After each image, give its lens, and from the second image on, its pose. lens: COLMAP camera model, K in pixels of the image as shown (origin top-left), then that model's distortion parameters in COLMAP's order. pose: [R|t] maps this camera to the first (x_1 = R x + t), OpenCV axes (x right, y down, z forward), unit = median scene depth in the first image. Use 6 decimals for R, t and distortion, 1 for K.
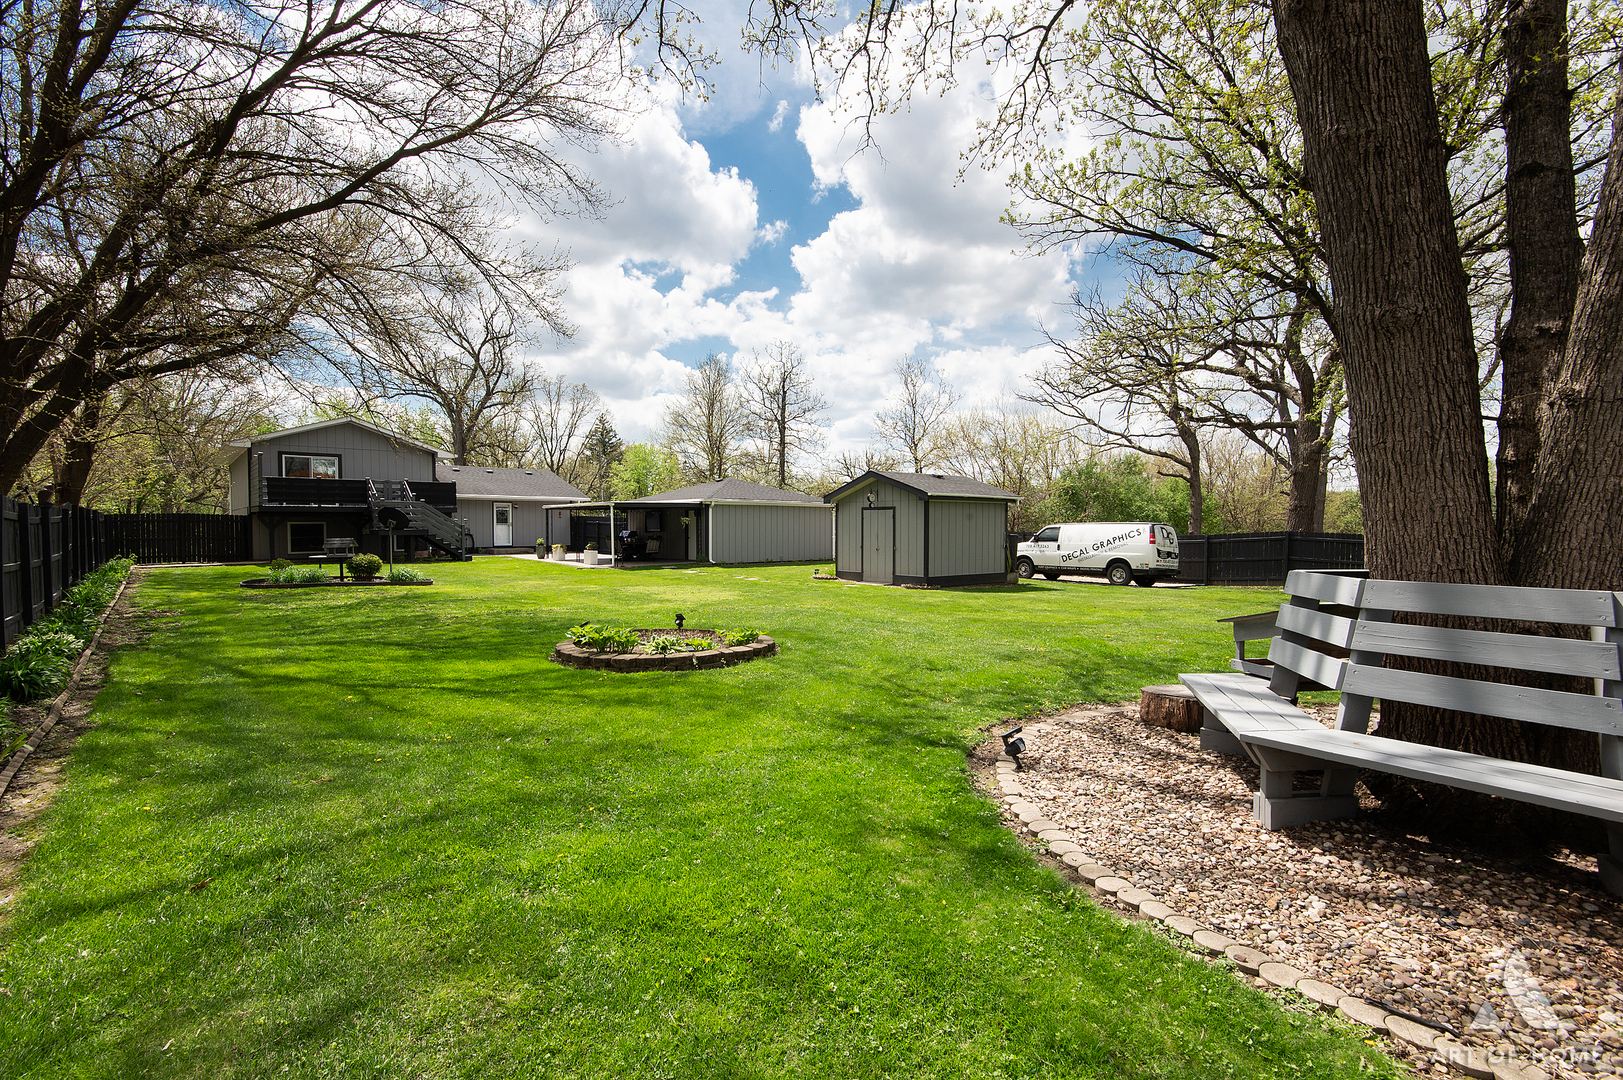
lens RADIAL K [[725.9, 0, 822.1], [0, 725.9, 552.2], [0, 0, 1]] dist [-0.001825, -0.001514]
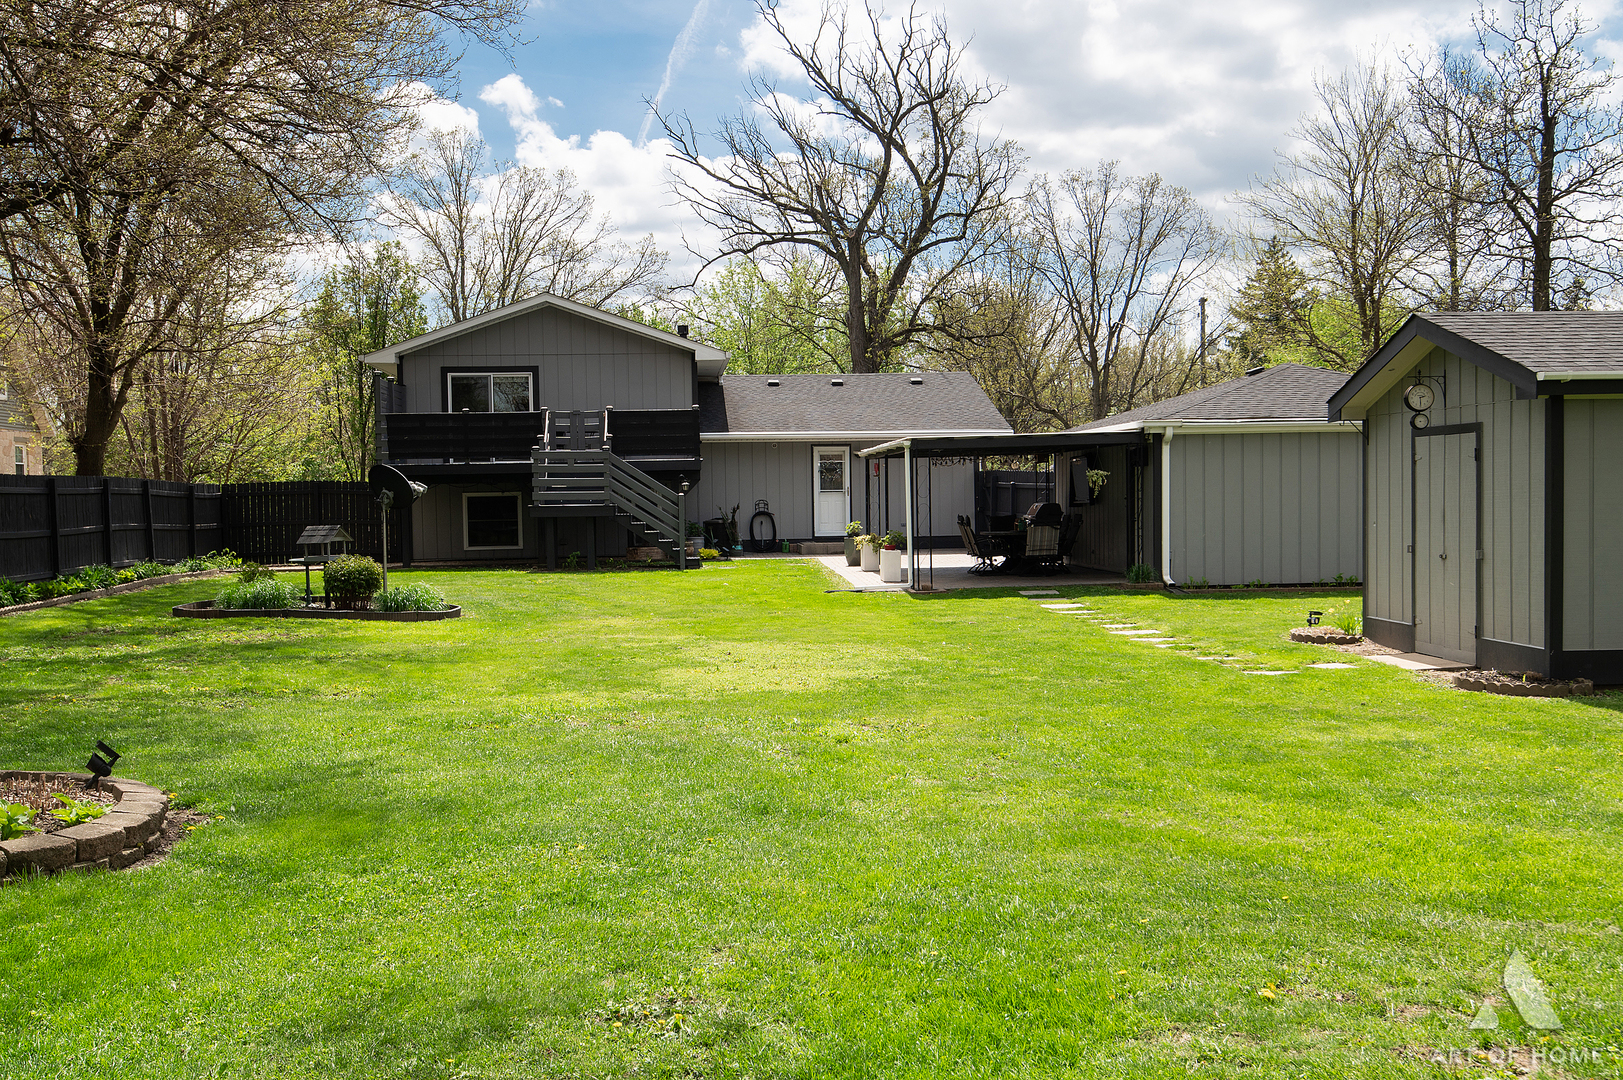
lens RADIAL K [[1570.9, 0, 788.7], [0, 1570.9, 547.4], [0, 0, 1]] dist [0.014267, 0.000000]
pose [[0.783264, 0.008458, -0.621631, 0.183937], [-0.007349, 0.999964, 0.004346, -0.005982], [0.621645, 0.001164, 0.783298, 0.174420]]
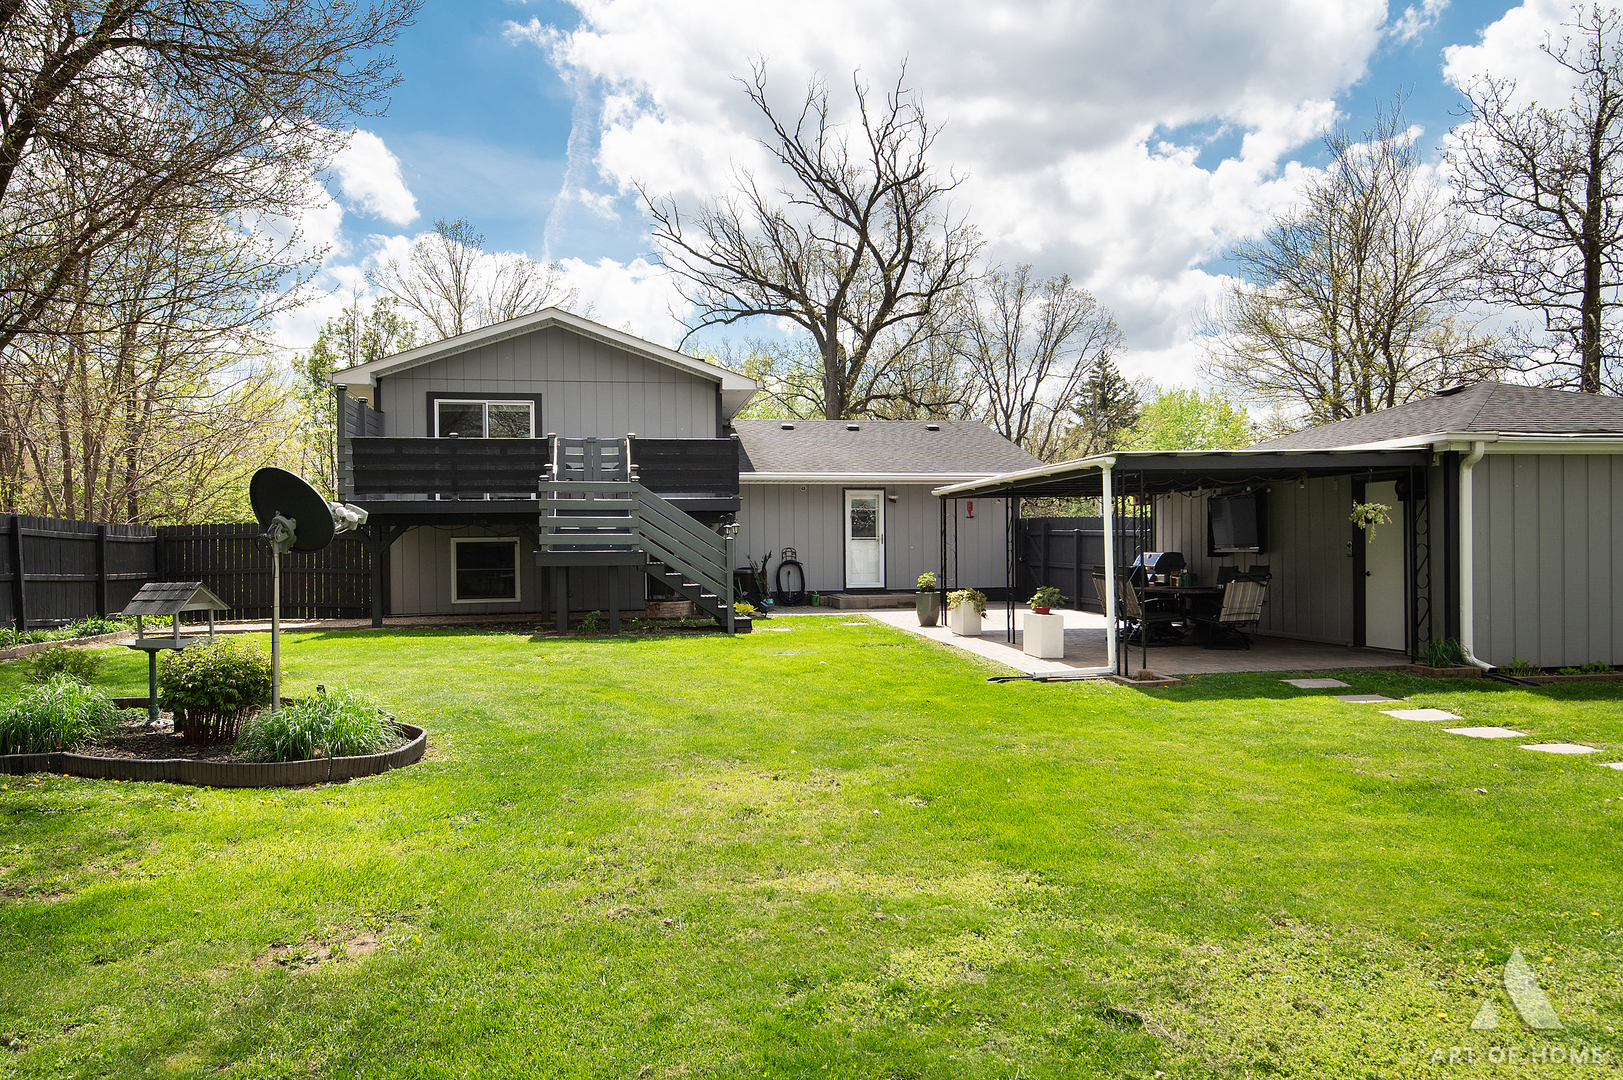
lens RADIAL K [[1082.6, 0, 795.2], [0, 1082.6, 541.7], [0, 0, 1]] dist [0.023119, 0.009377]
pose [[0.837344, -0.011973, -0.546545, -0.119842], [-0.009937, 0.999262, -0.037116, -0.012295], [0.546586, 0.036510, 0.836607, 0.436267]]
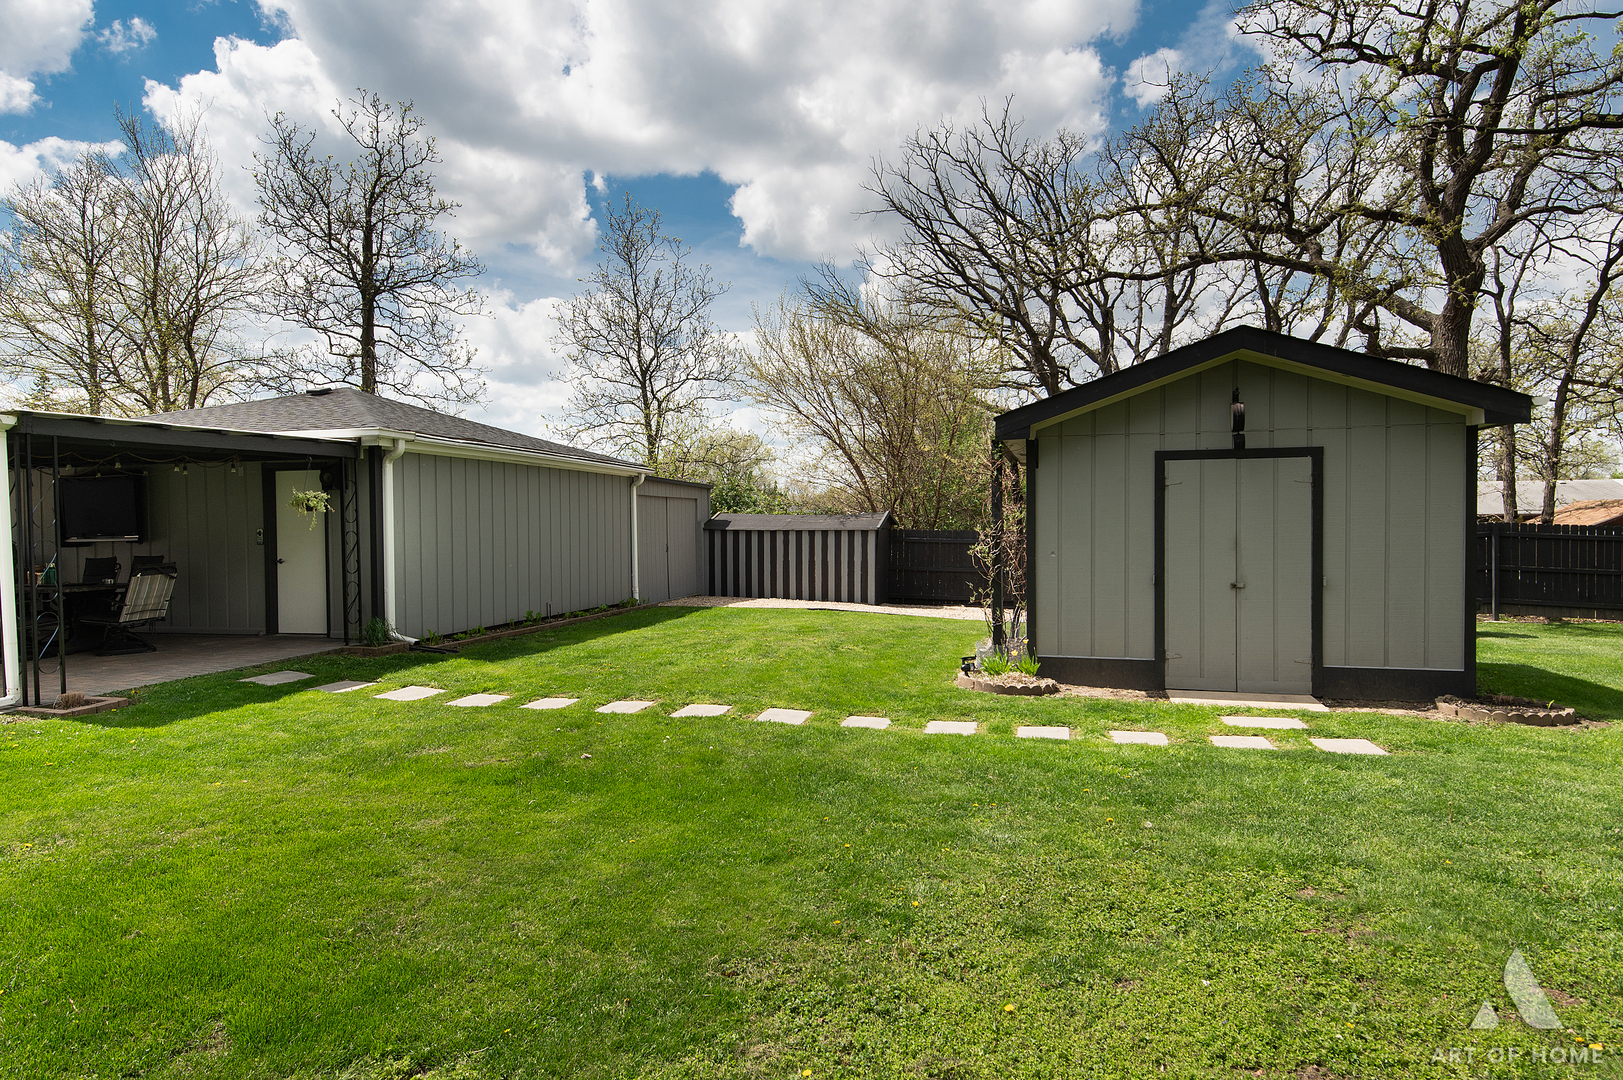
lens RADIAL K [[921.7, 0, 811.9], [0, 921.7, 572.0], [0, 0, 1]] dist [0.021498, -0.006521]
pose [[0.842867, -0.034727, 0.537001, -0.182396], [0.028741, 0.999396, 0.019519, -0.014681], [-0.537355, -0.001018, 0.843356, 0.491717]]
